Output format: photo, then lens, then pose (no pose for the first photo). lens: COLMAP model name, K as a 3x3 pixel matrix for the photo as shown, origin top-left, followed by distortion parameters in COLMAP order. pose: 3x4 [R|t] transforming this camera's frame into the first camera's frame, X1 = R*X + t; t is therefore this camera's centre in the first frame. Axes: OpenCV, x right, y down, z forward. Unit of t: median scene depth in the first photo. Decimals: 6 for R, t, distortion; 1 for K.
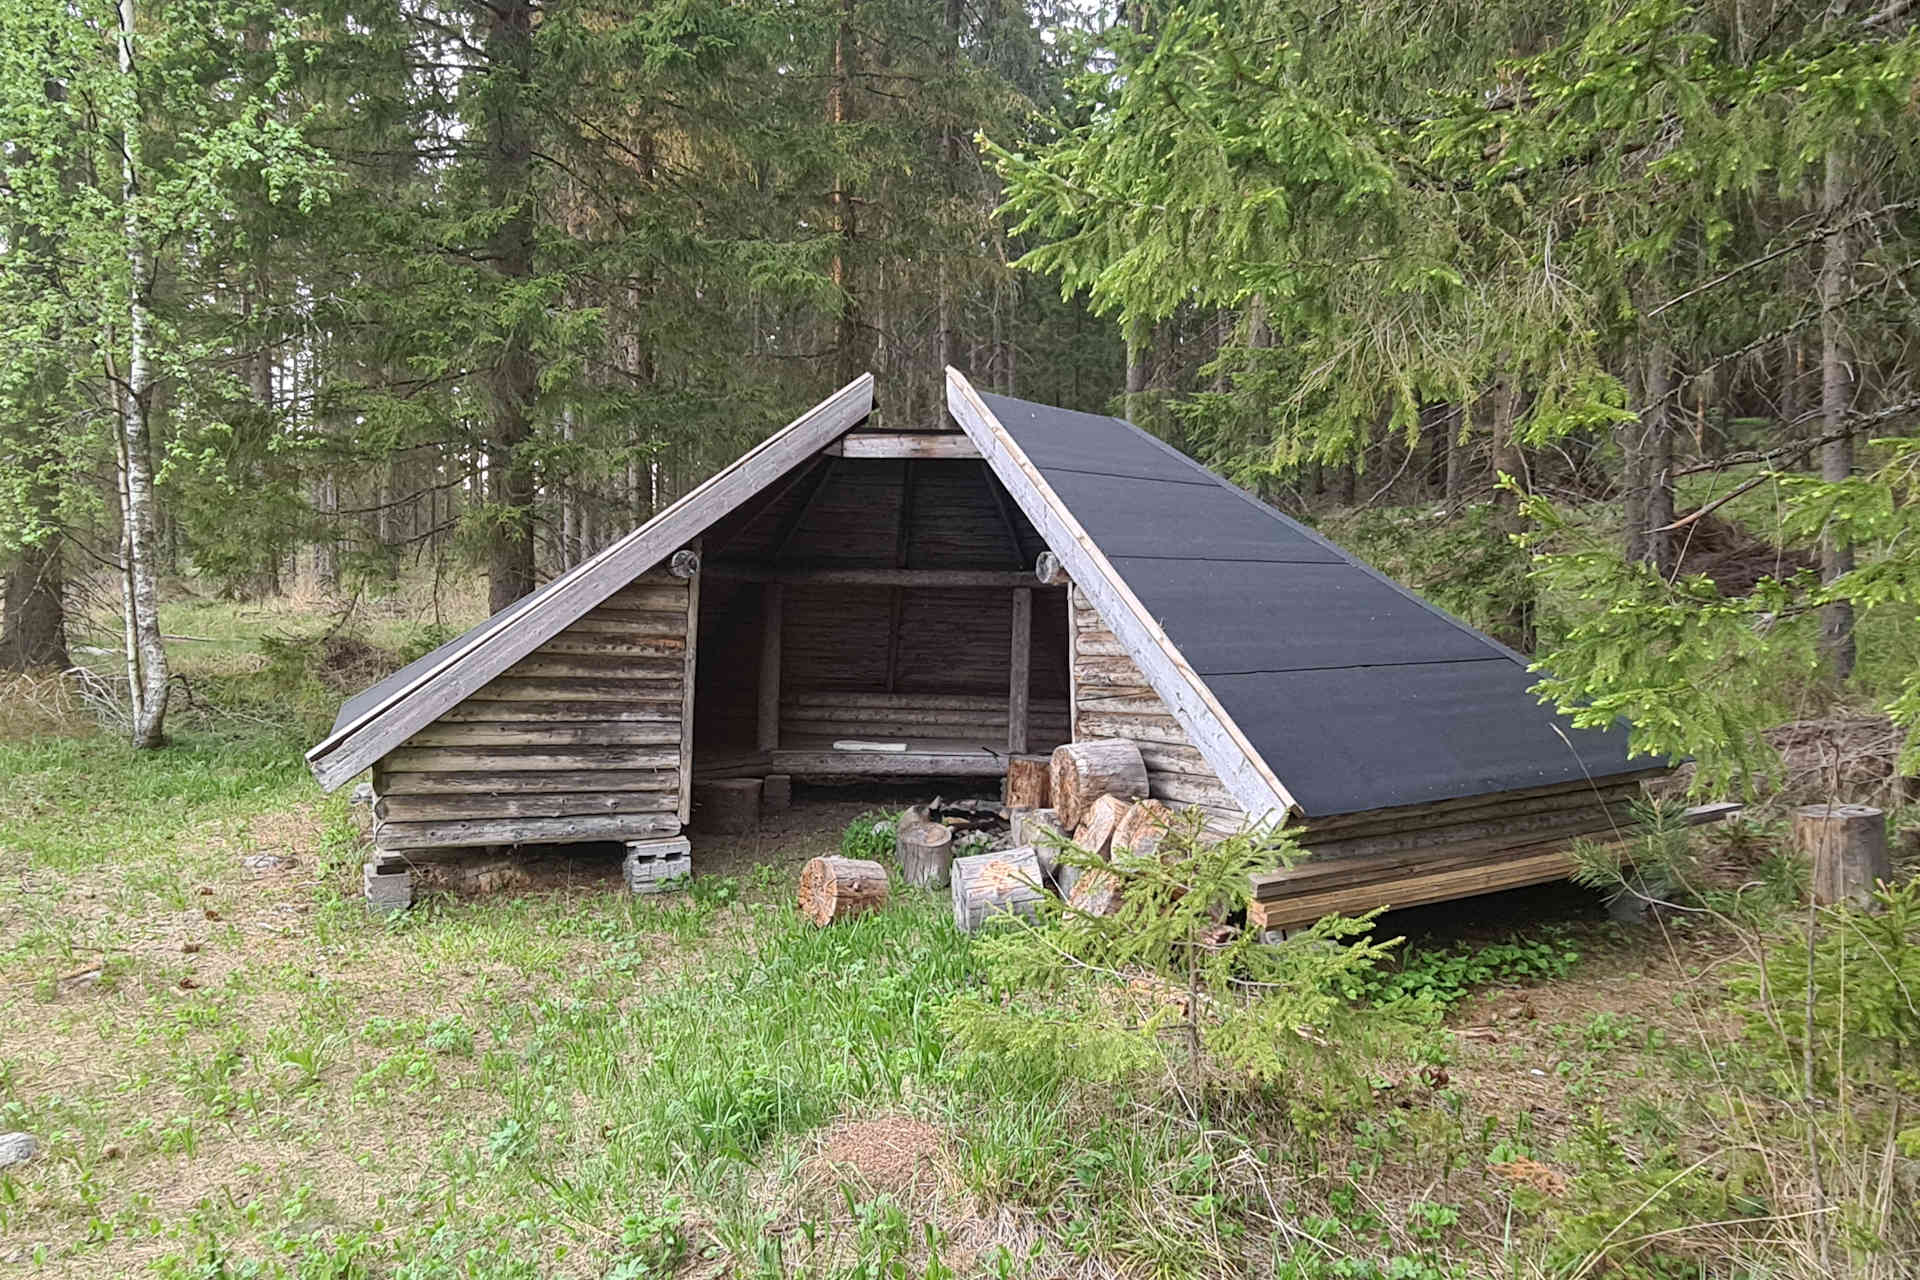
lens RADIAL K [[1402.9, 0, 920.6], [0, 1402.9, 643.2], [0, 0, 1]] dist [-0.002198, -0.000618]
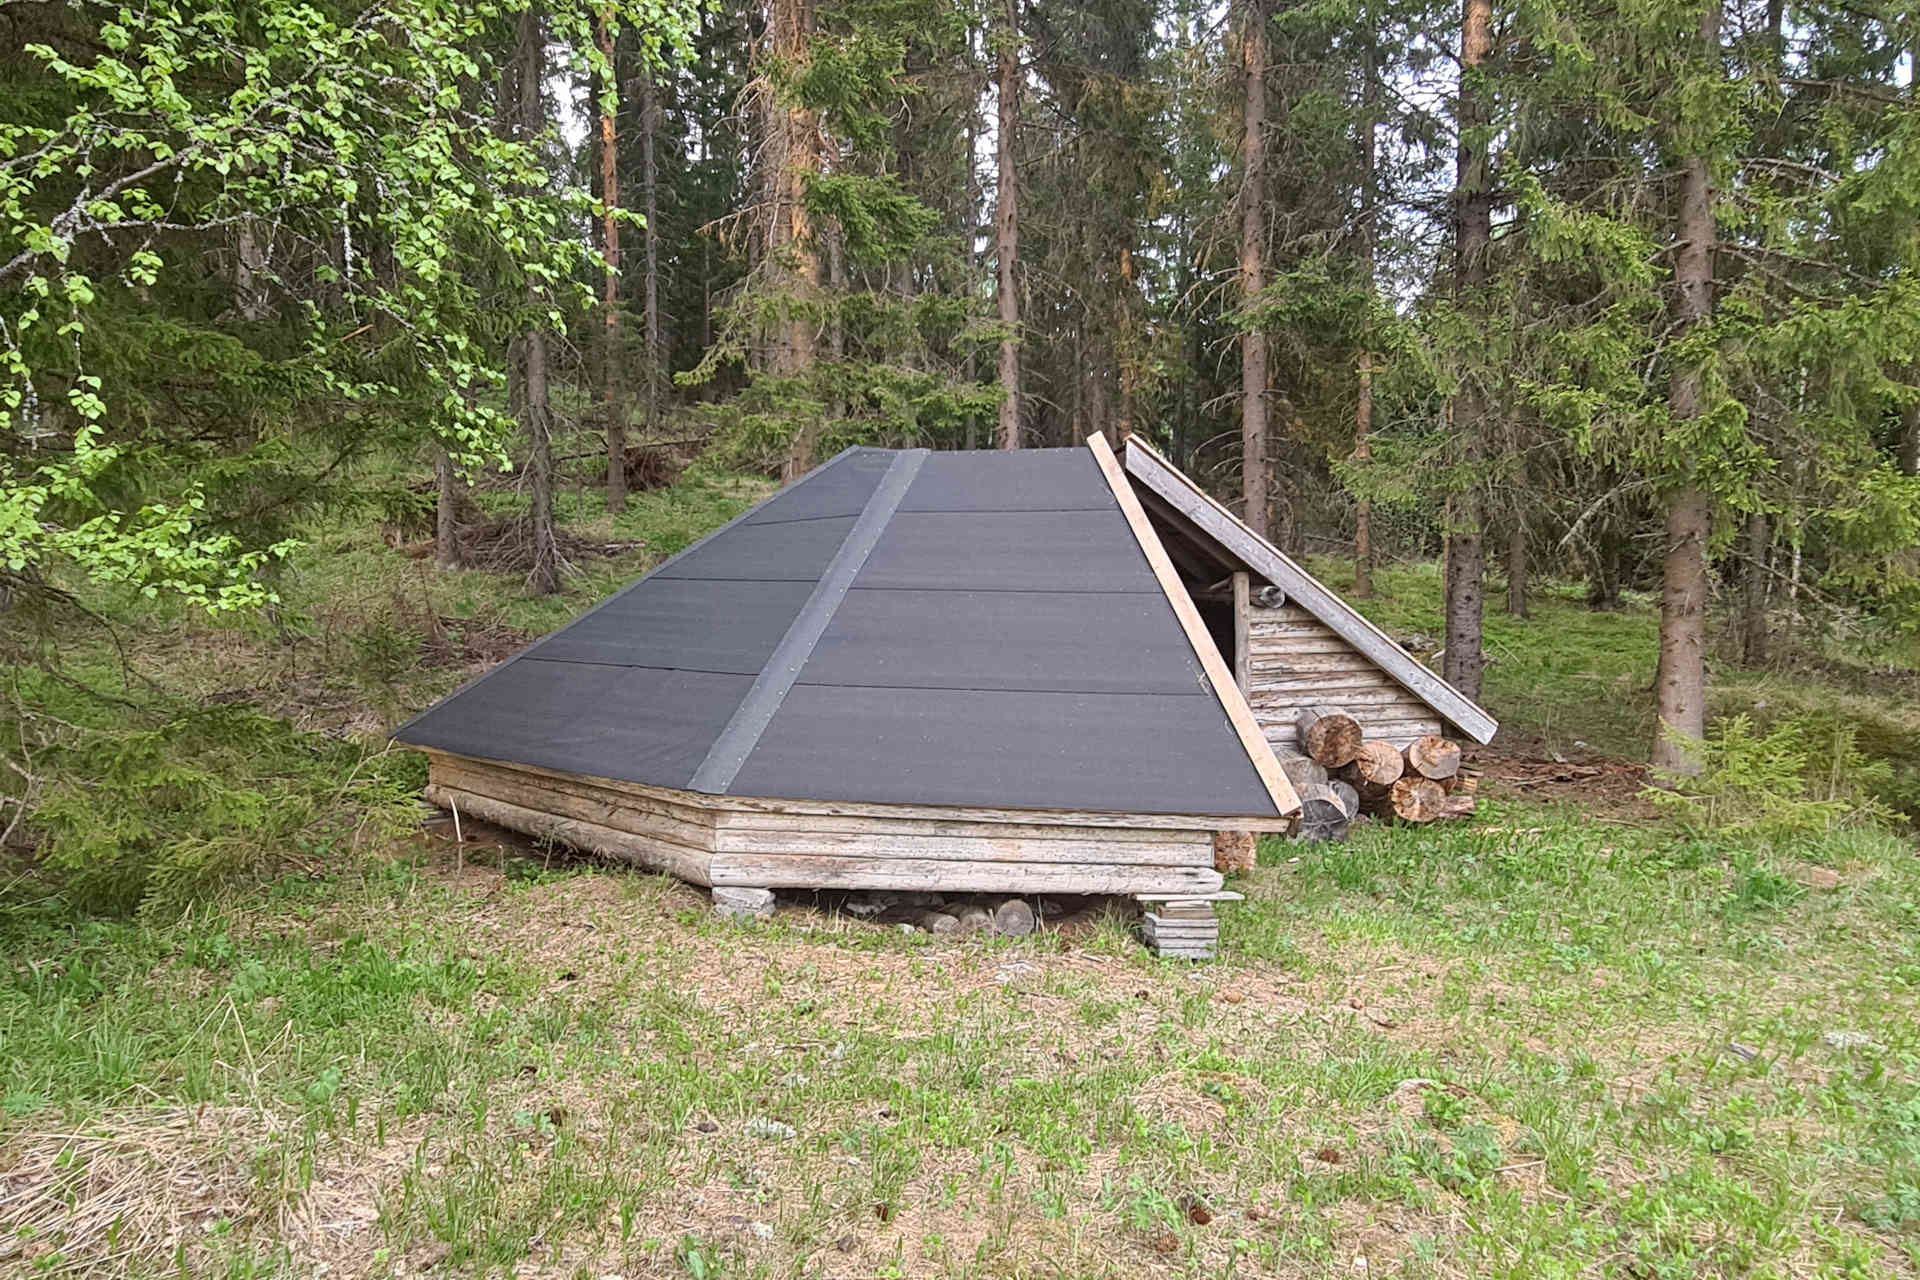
lens RADIAL K [[1402.9, 0, 920.6], [0, 1402.9, 643.2], [0, 0, 1]] dist [-0.002198, -0.000618]
pose [[0.302931, -0.065326, 0.950771, -1.291859], [0.014954, 0.997851, 0.063796, -0.095362], [-0.952895, -0.005108, 0.303257, 0.820793]]
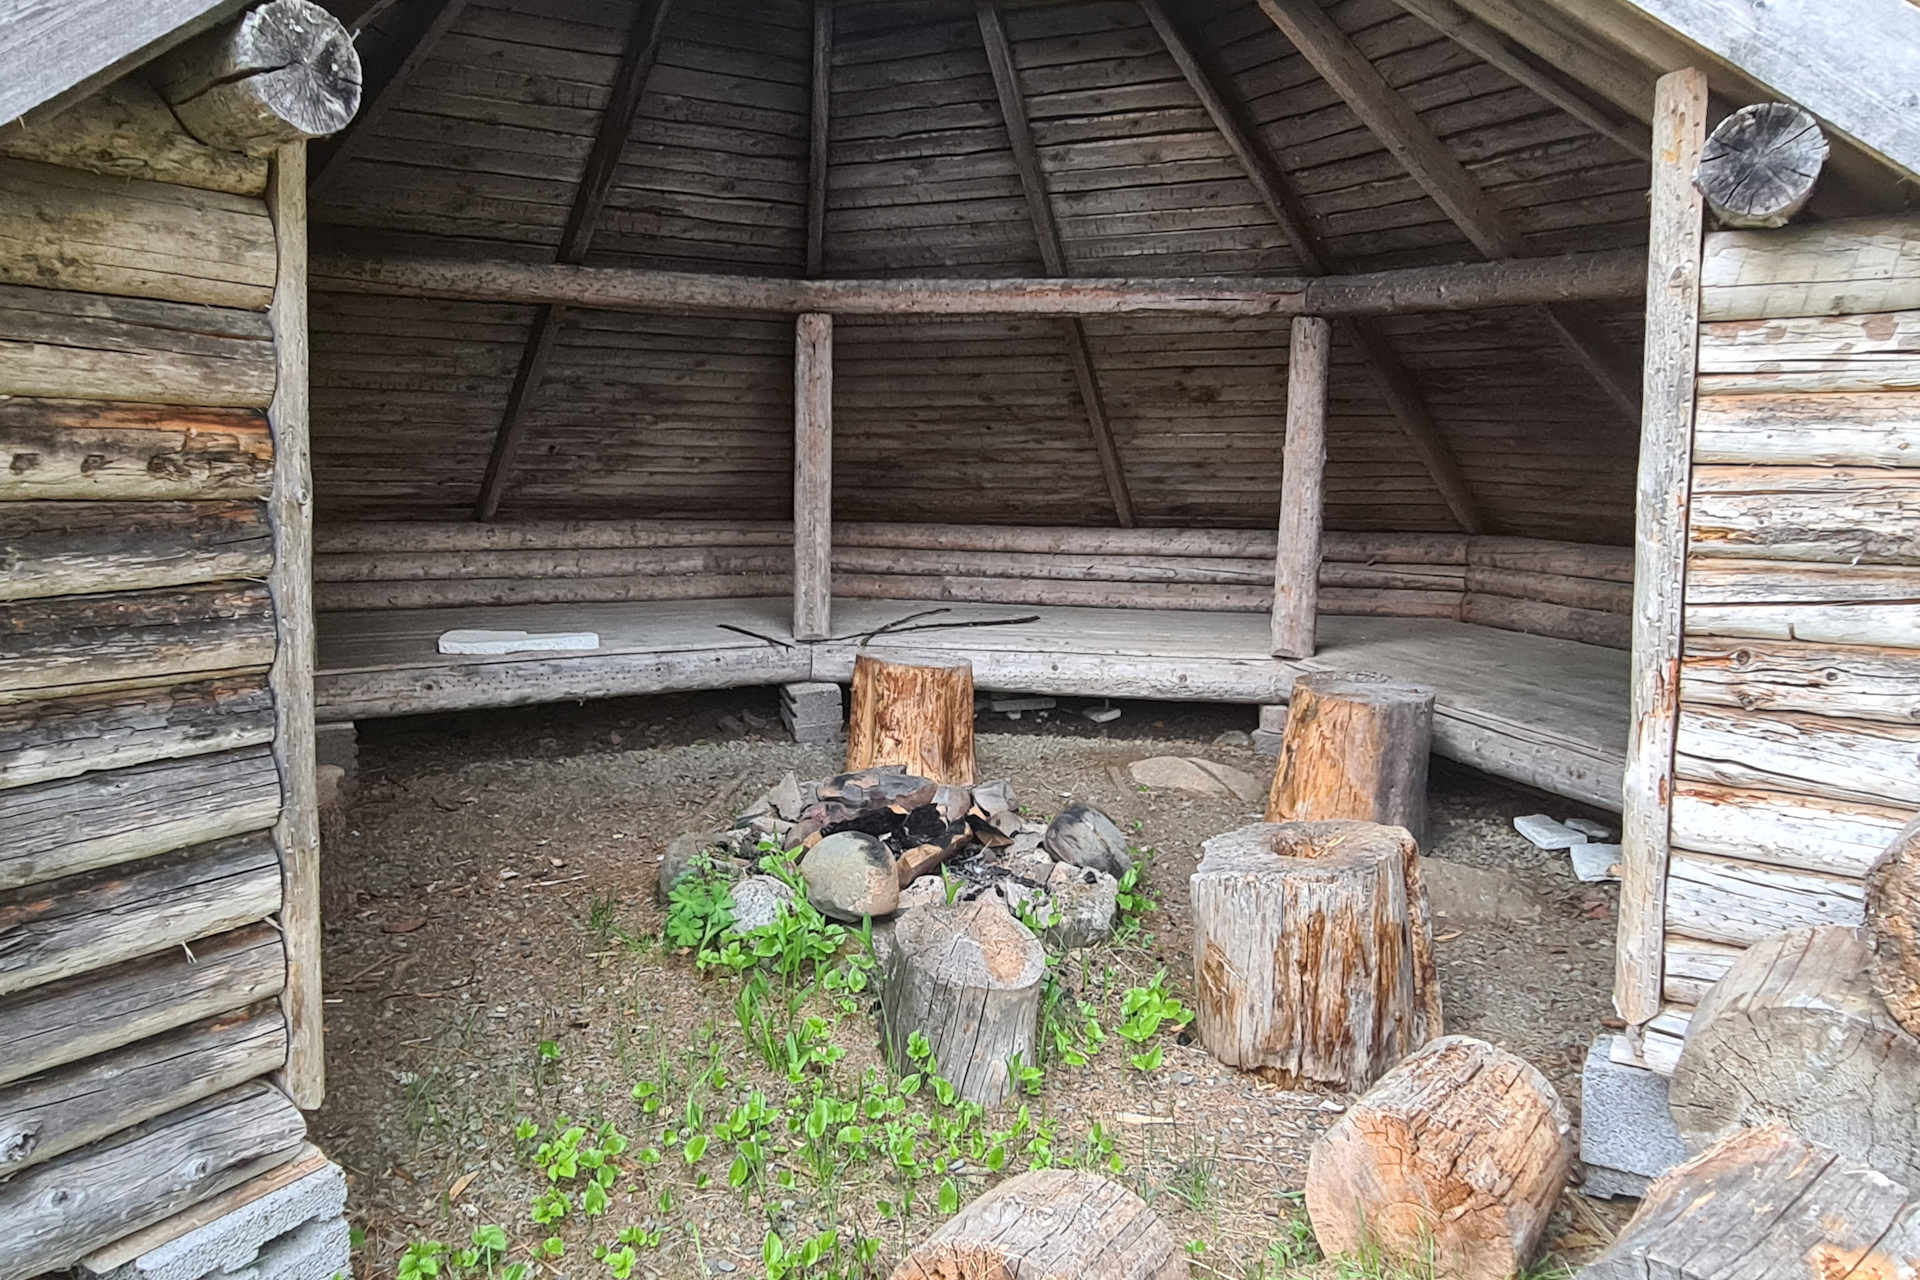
lens RADIAL K [[1402.9, 0, 920.6], [0, 1402.9, 643.2], [0, 0, 1]] dist [-0.002198, -0.000618]
pose [[0.893568, -0.076068, 0.442437, -0.179788], [0.006016, 0.987481, 0.157626, -0.002215], [-0.448888, -0.138188, 0.882838, 0.733320]]
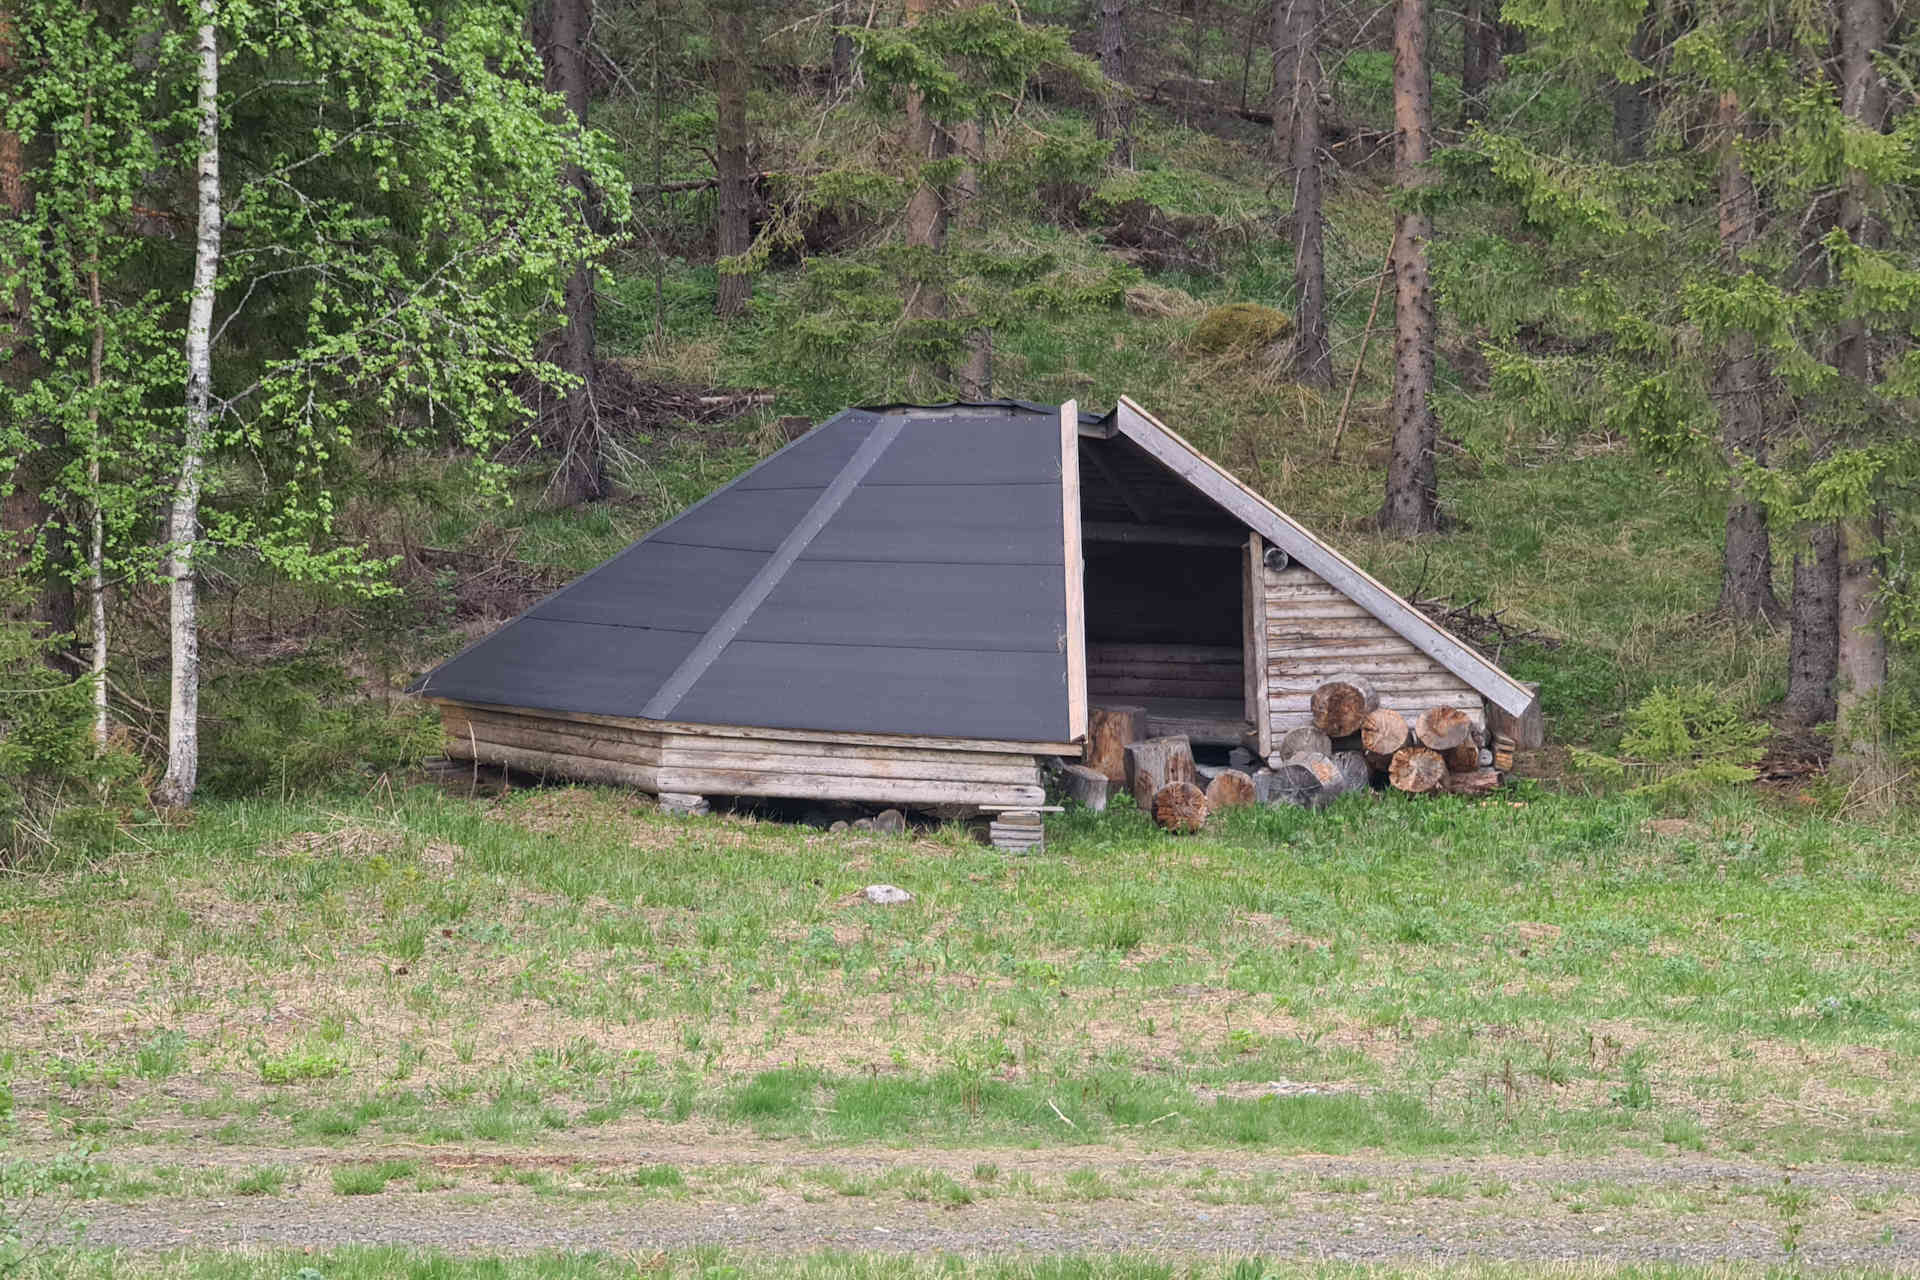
lens RADIAL K [[6069.9, 0, 964.1], [0, 6069.9, 547.2], [0, 0, 1]] dist [0.579141, -0.320103]
pose [[0.500568, -0.064653, 0.863279, -4.881958], [0.023575, 0.997856, 0.061062, -0.407936], [-0.865376, -0.010214, 0.501019, -1.643392]]
